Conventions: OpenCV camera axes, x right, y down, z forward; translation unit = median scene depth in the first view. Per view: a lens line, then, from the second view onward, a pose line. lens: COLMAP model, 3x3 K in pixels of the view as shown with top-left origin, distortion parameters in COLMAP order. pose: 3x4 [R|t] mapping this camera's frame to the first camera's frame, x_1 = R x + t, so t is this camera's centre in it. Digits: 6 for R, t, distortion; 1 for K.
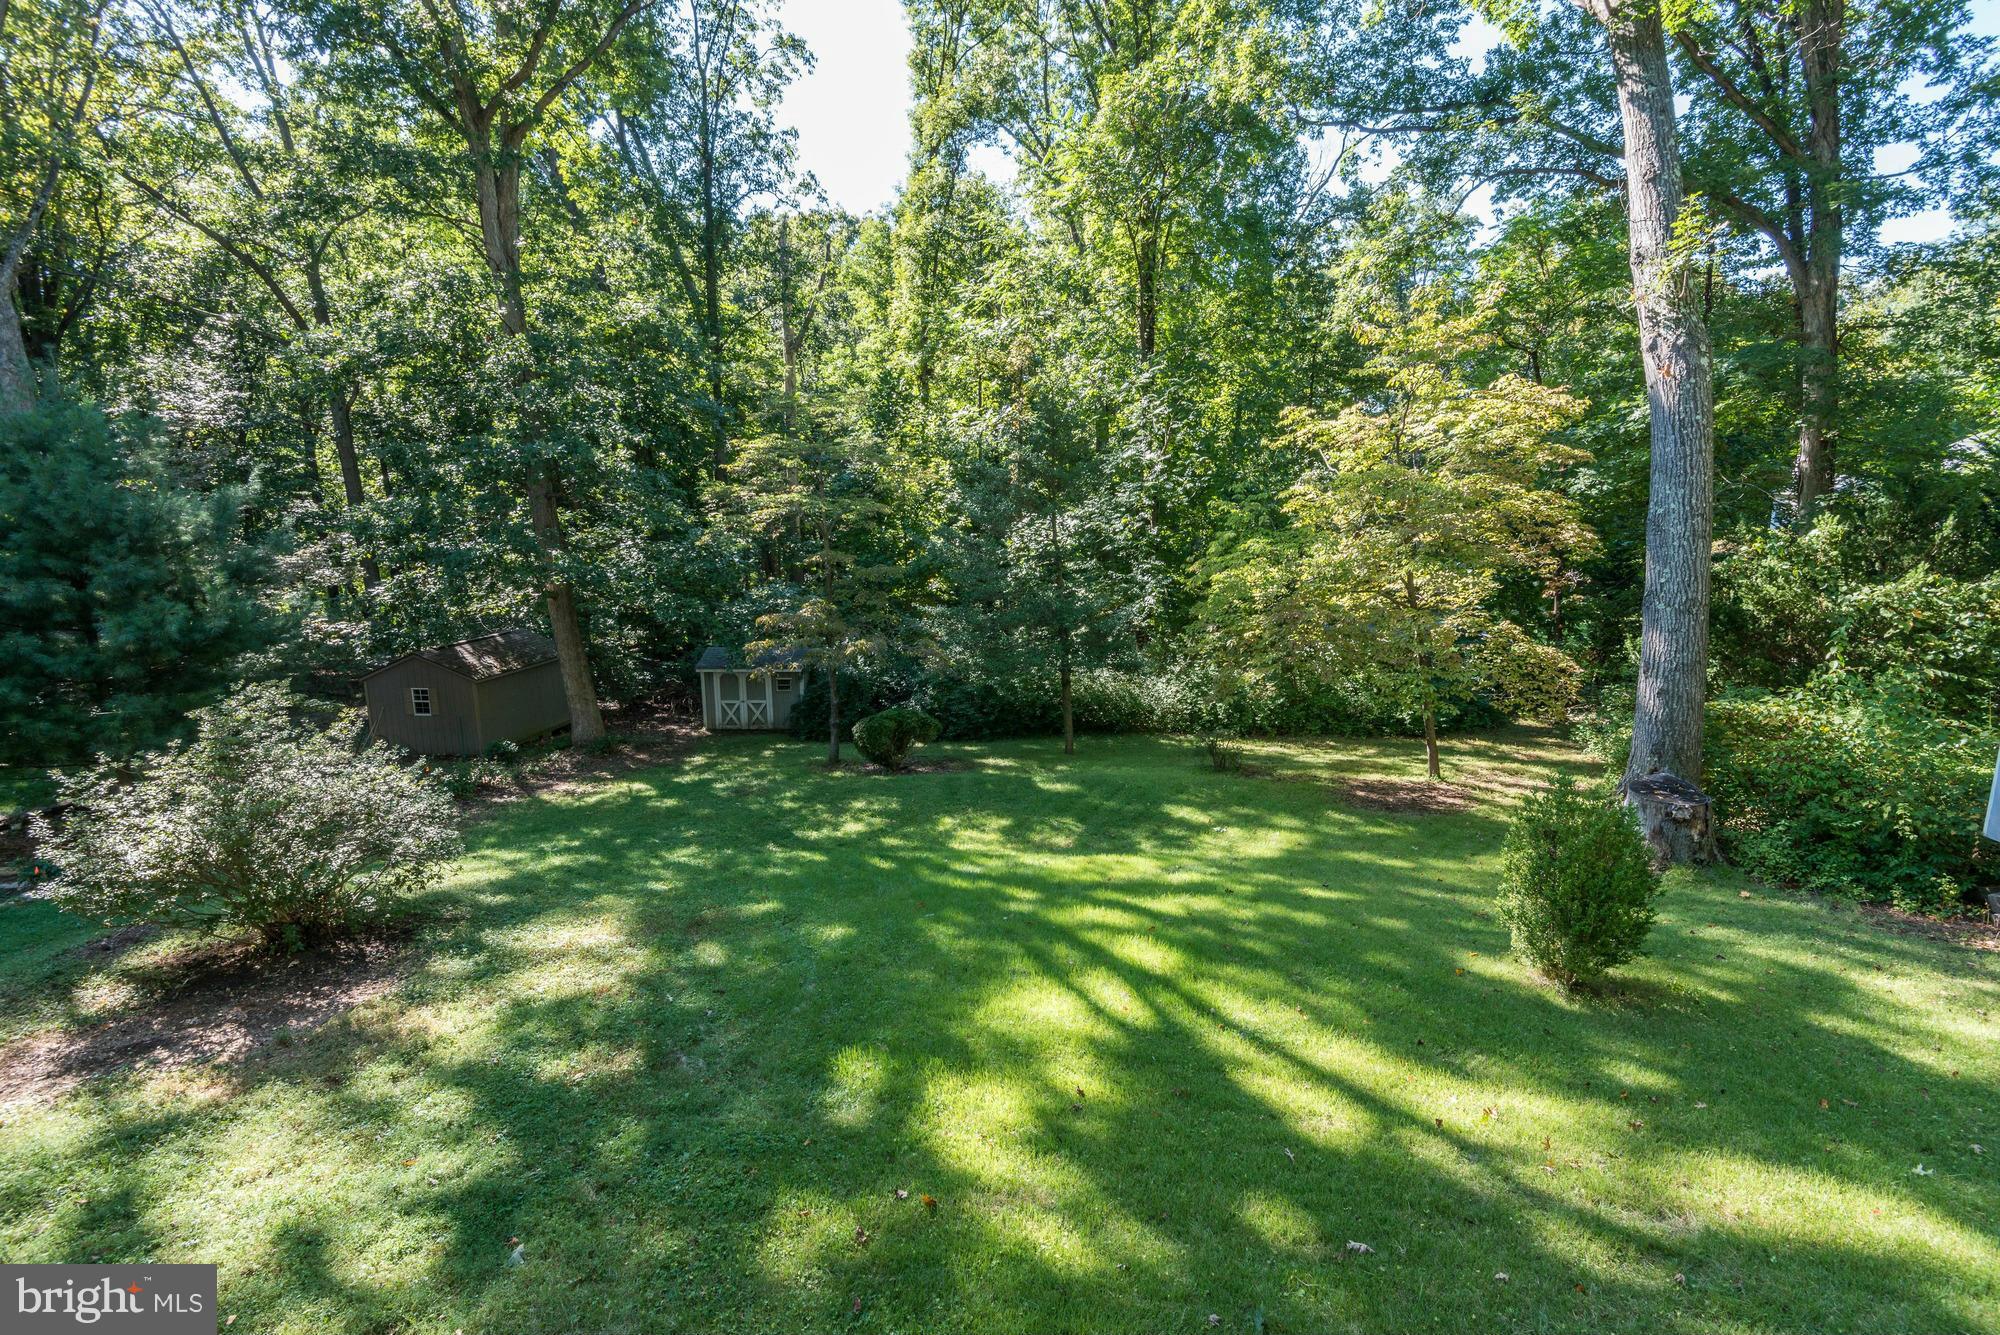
lens RADIAL K [[912.5, 0, 985.4], [0, 912.5, 662.9], [0, 0, 1]] dist [0.031637, -0.024495]
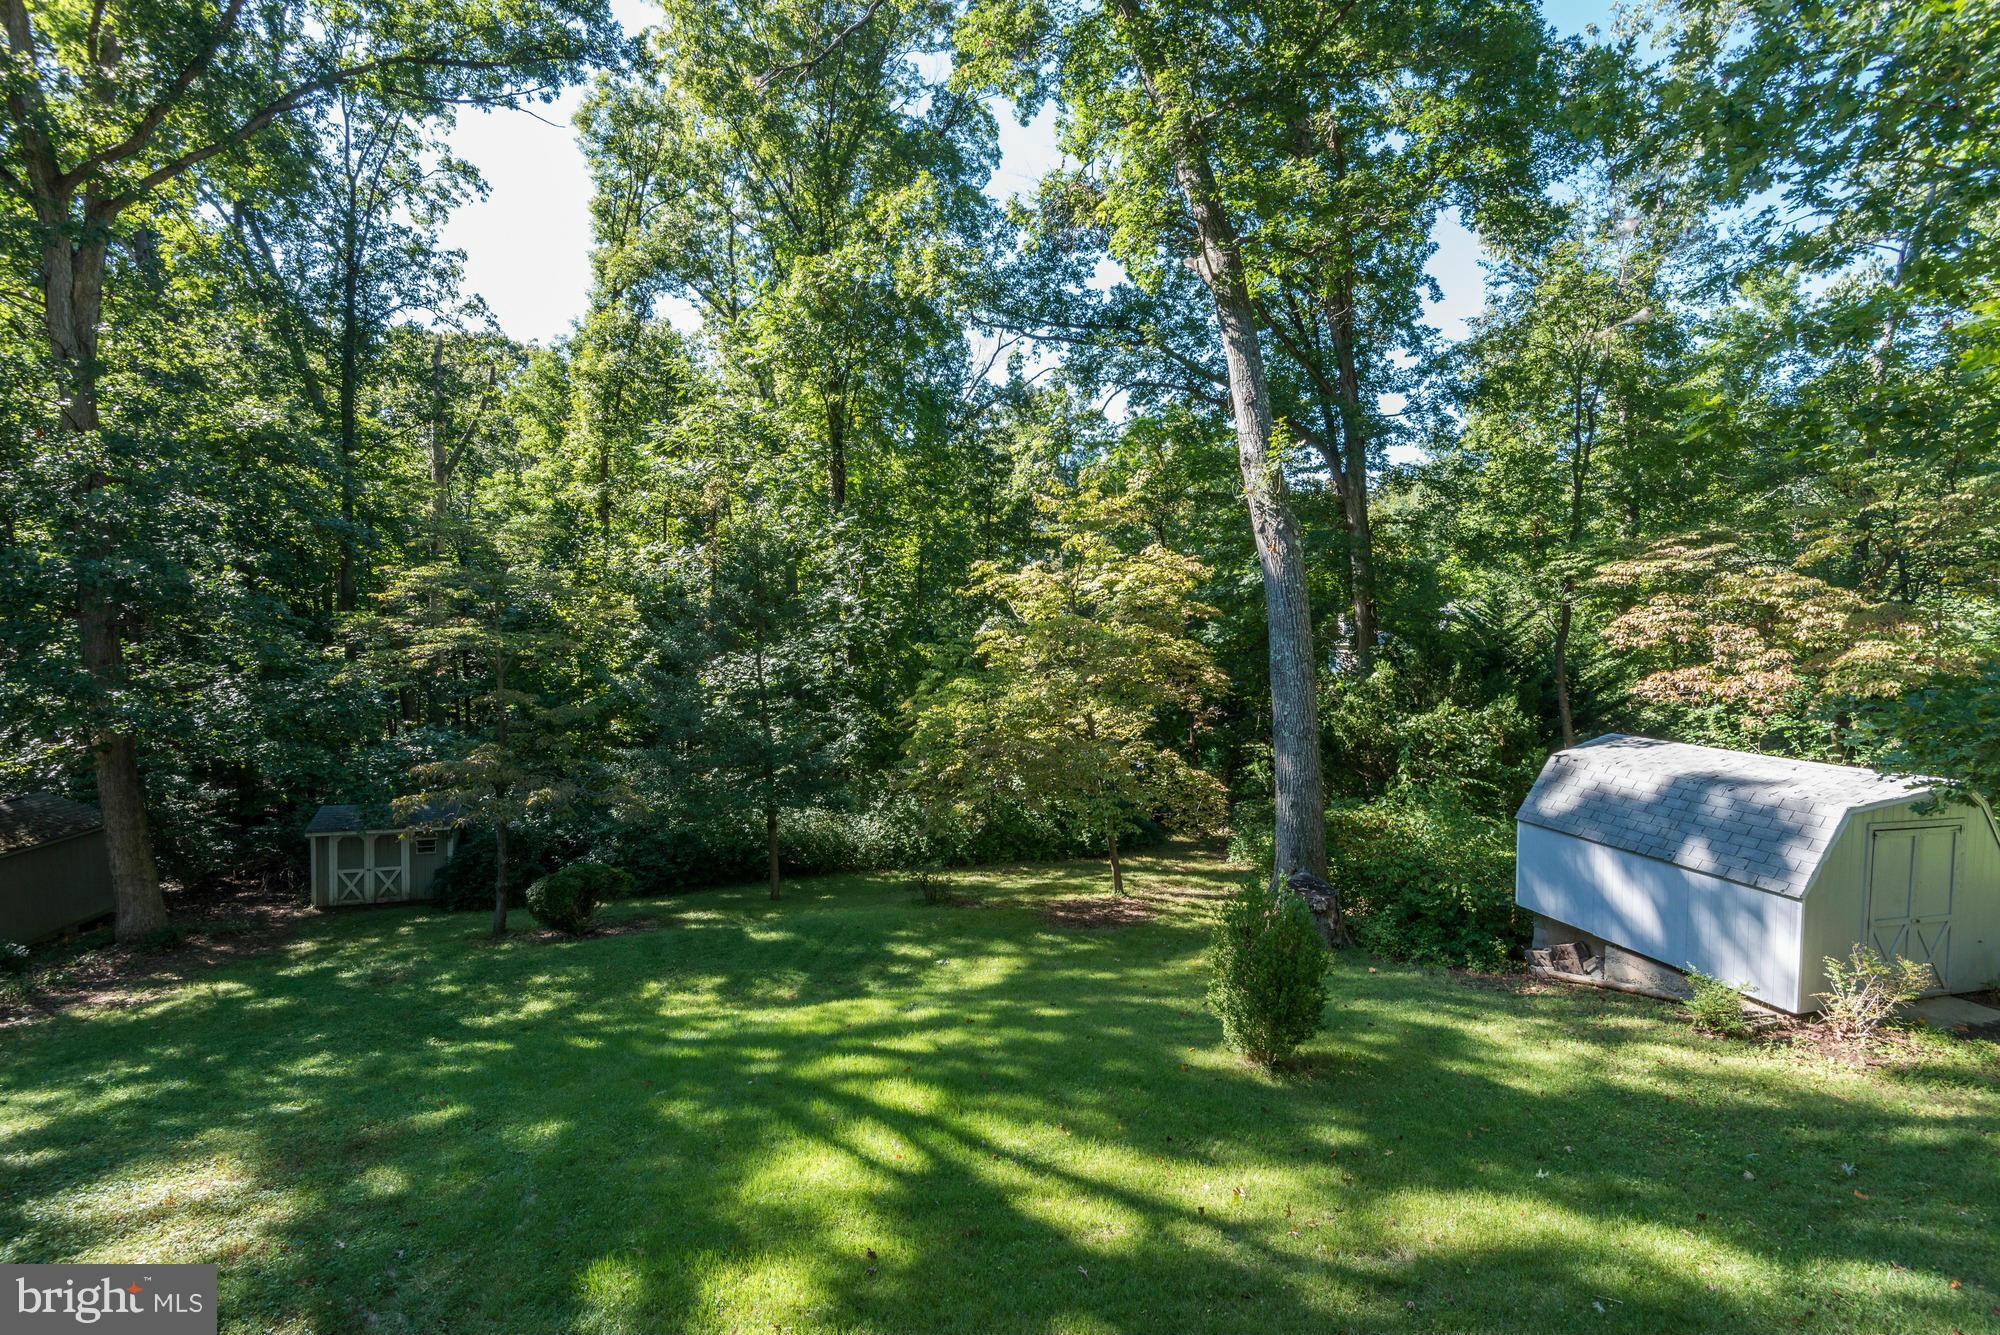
lens RADIAL K [[912.5, 0, 985.4], [0, 912.5, 662.9], [0, 0, 1]] dist [0.031637, -0.024495]
pose [[0.939138, 0.007469, 0.343459, -0.043499], [0.044379, 0.988749, -0.142851, 0.000795], [-0.340661, 0.149400, 0.928240, -0.007486]]
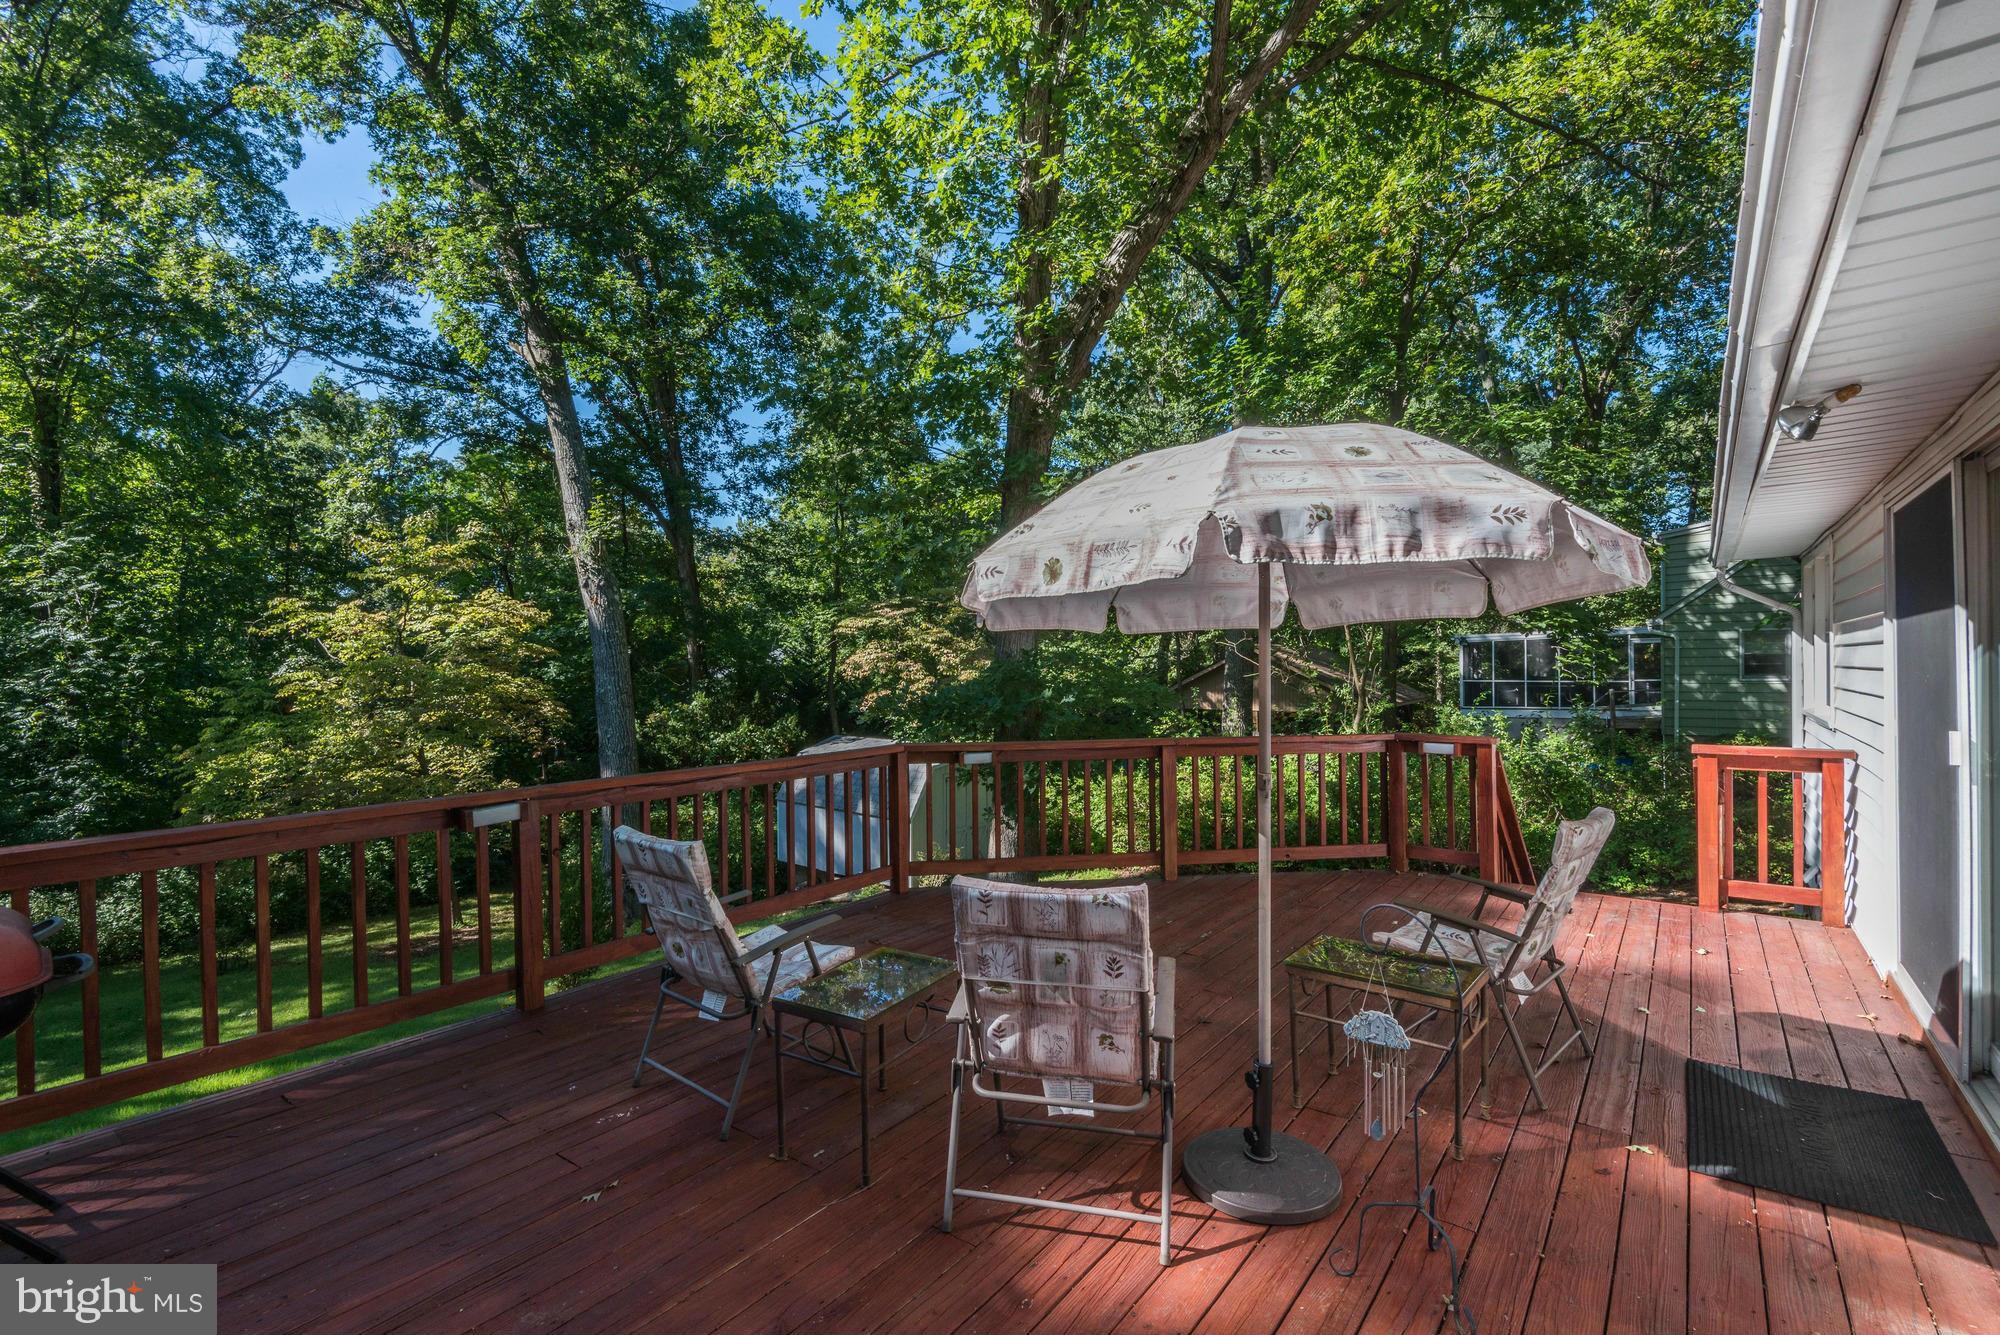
lens RADIAL K [[908.0, 0, 1021.6], [0, 908.0, 668.4], [0, 0, 1]] dist [0.001814, -0.011762]
pose [[0.504246, 0.006978, 0.863532, -0.140769], [0.159380, 0.982037, -0.101003, 0.039894], [-0.848725, 0.188561, 0.494076, -0.221293]]
